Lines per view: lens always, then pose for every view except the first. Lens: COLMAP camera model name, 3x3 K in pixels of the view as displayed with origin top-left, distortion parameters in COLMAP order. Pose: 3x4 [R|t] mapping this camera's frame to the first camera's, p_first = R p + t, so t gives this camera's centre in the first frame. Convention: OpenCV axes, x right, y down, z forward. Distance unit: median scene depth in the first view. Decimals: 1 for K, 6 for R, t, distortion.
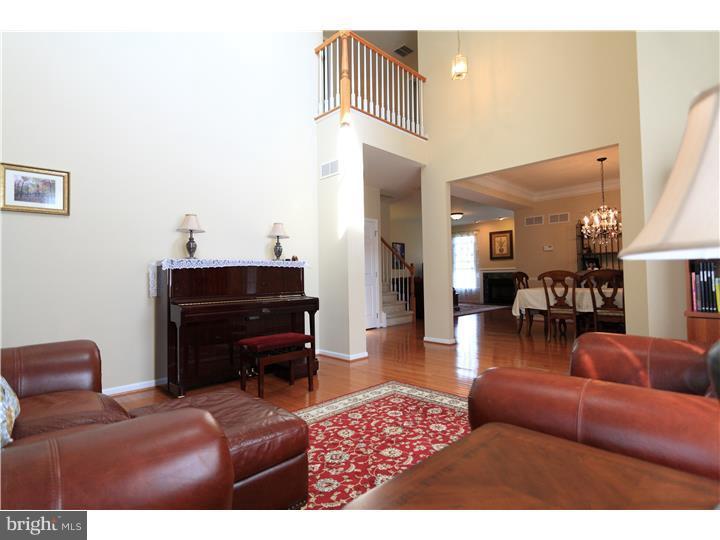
lens RADIAL K [[364.2, 0, 356.3], [0, 364.2, 264.9], [0, 0, 1]] dist [-0.008679, 0.002360]
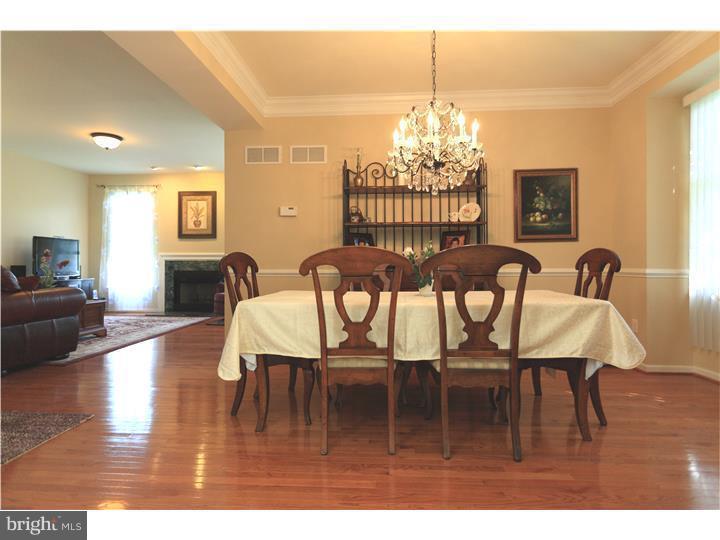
lens RADIAL K [[433.9, 0, 363.3], [0, 433.9, 264.6], [0, 0, 1]] dist [0.001998, -0.003125]
pose [[0.736590, 0.016762, 0.676132, 0.238867], [-0.032123, 0.999432, 0.010218, 0.023978], [-0.675576, -0.029246, 0.736710, 0.581334]]
